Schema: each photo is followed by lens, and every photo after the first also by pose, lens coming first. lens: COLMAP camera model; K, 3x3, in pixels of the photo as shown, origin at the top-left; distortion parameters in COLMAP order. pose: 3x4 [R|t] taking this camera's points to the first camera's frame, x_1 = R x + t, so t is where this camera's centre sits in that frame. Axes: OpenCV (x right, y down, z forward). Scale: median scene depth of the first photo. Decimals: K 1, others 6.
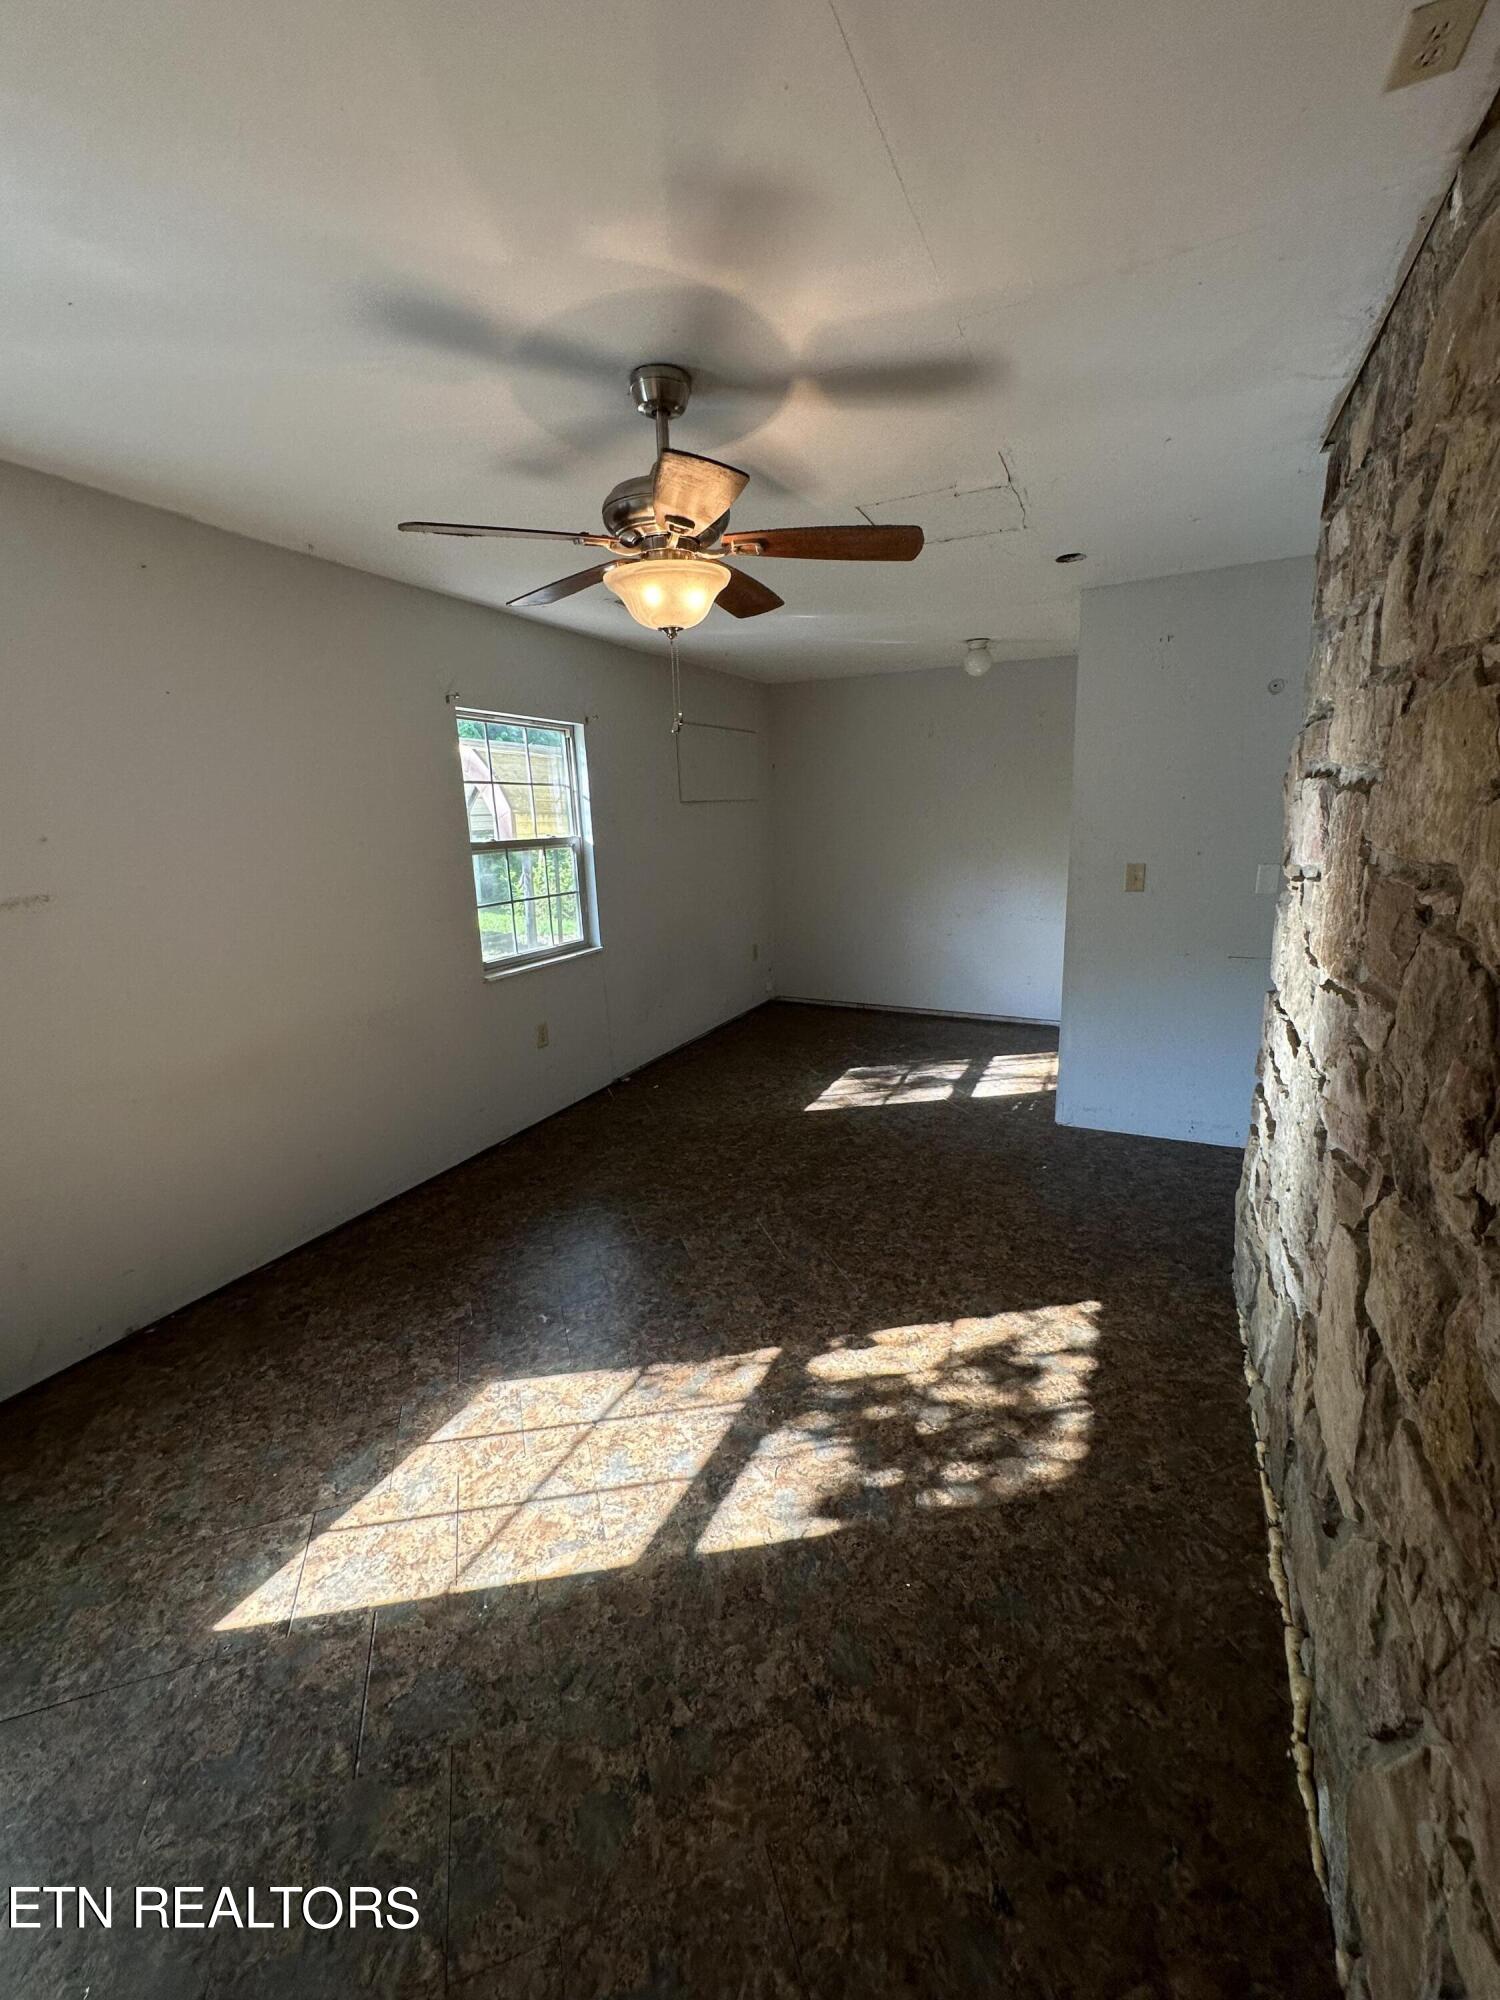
lens RADIAL K [[798.9, 0, 748.2], [0, 798.9, 997.8], [0, 0, 1]] dist [-0.004691, 0.000866]
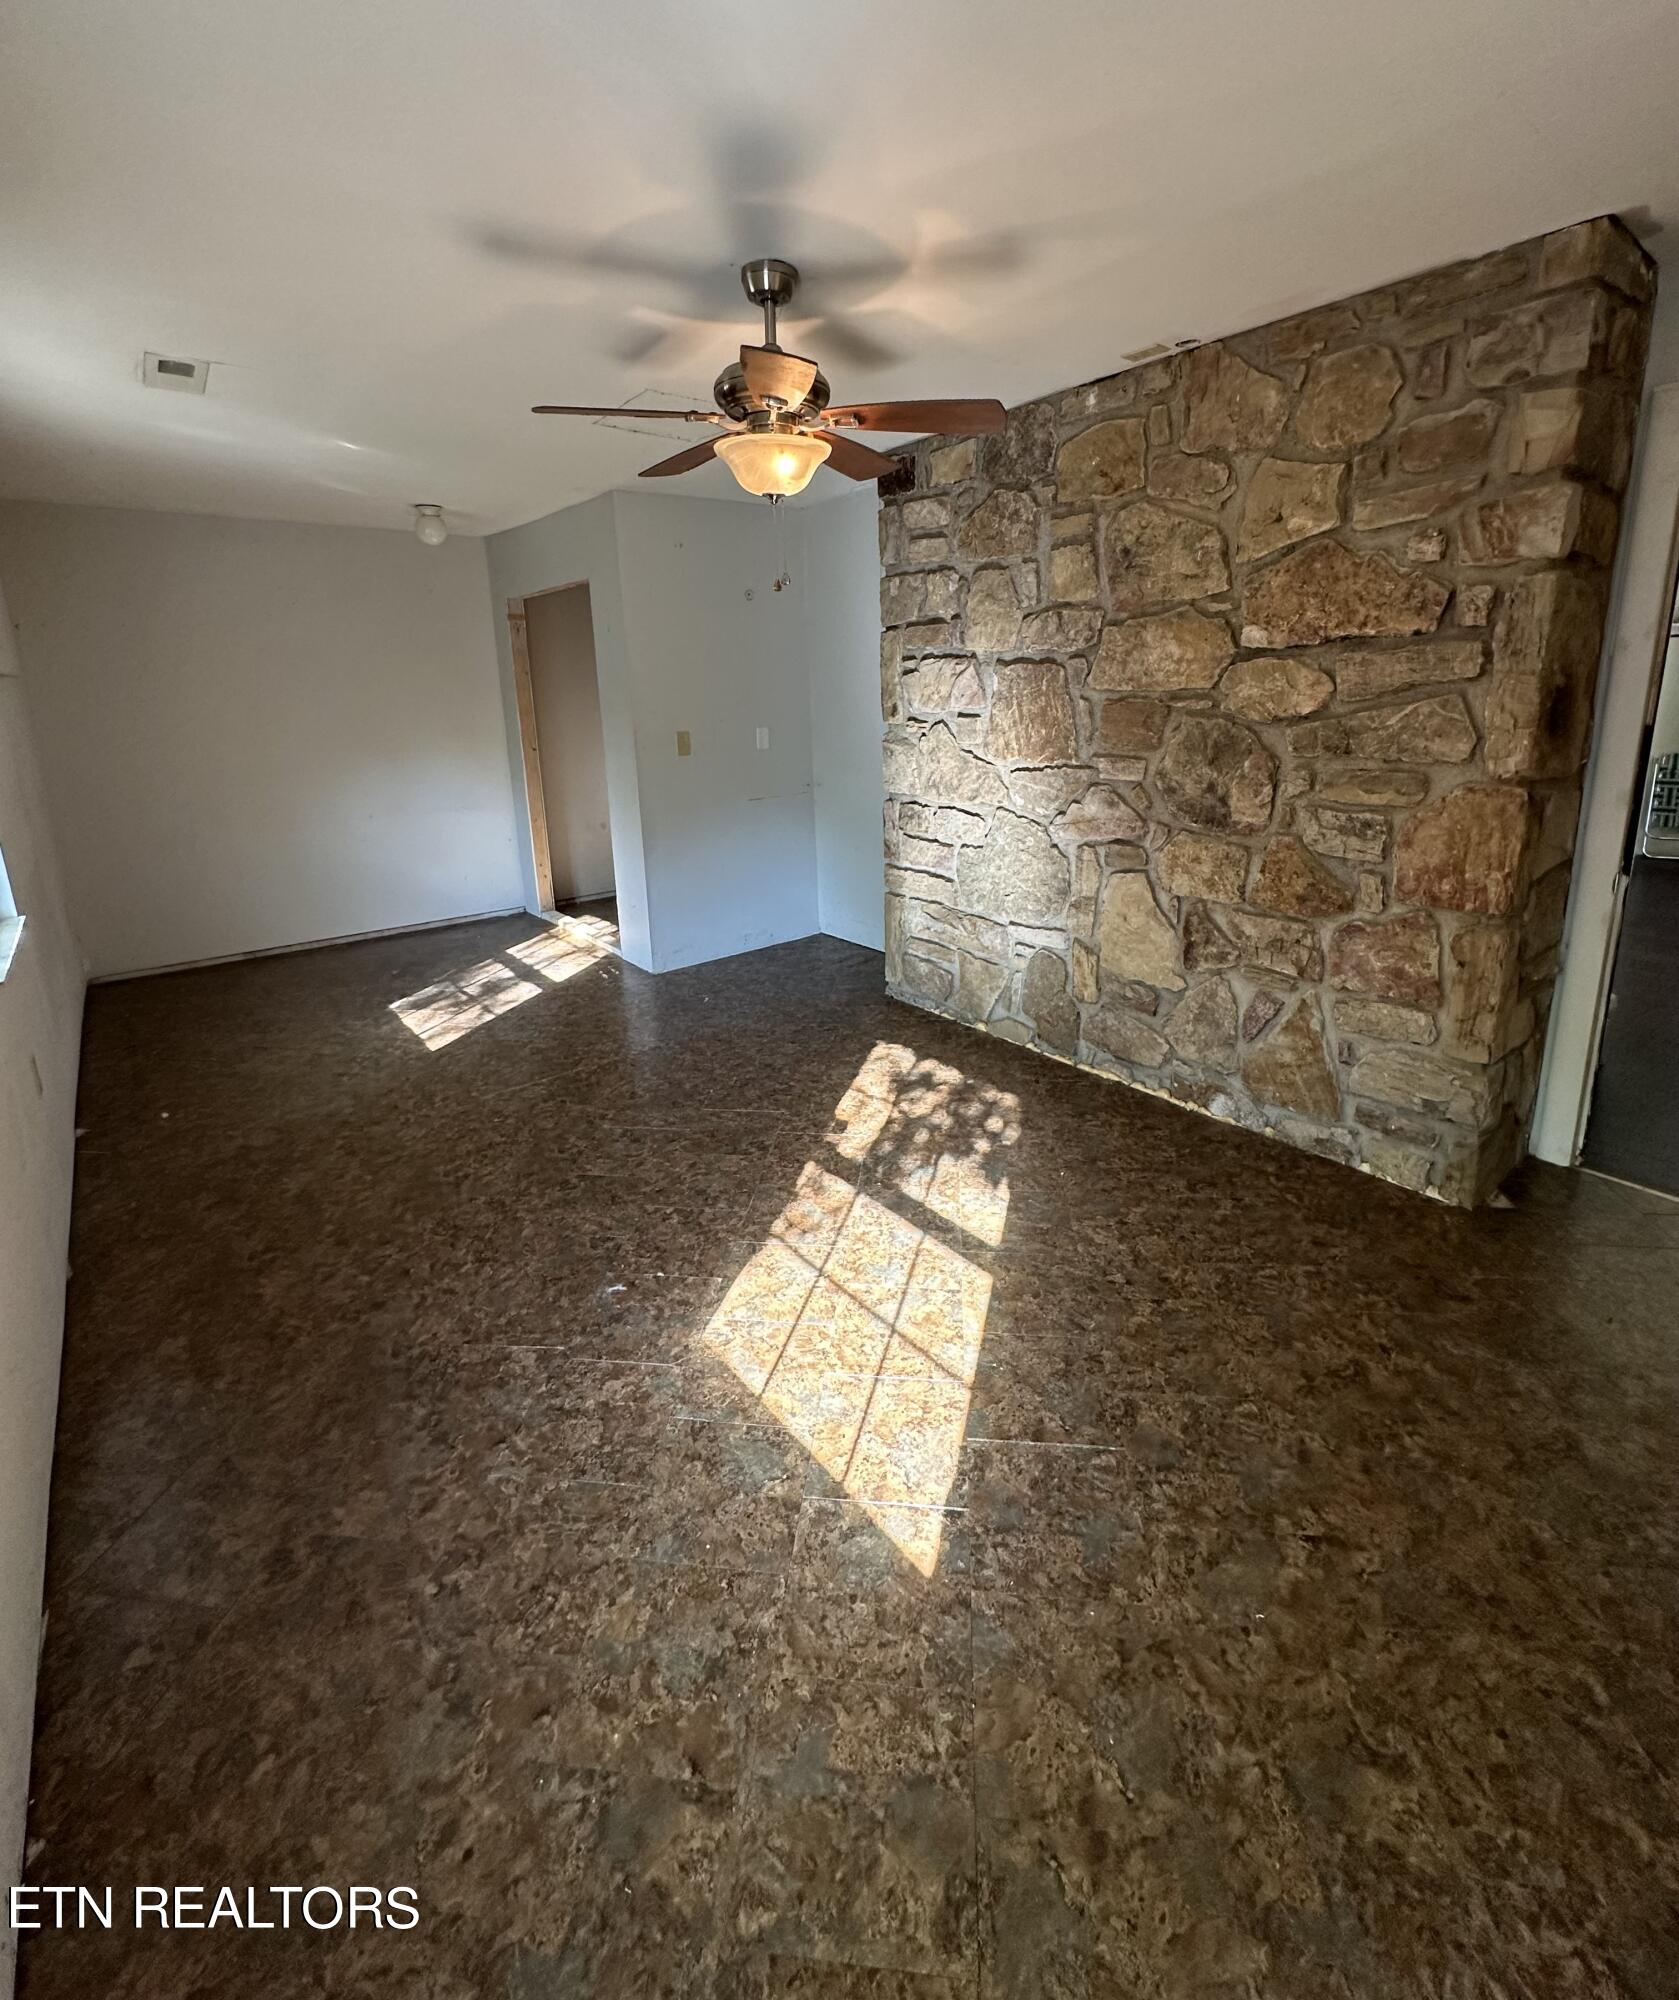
lens RADIAL K [[990.2, 0, 840.7], [0, 990.2, 938.5], [0, 0, 1]] dist [-0.011696, 0.000695]
pose [[0.376439, -0.211098, 0.902070, -1.192911], [0.229076, 0.964668, 0.130152, 0.005469], [-0.897674, 0.157648, 0.411497, 0.455755]]
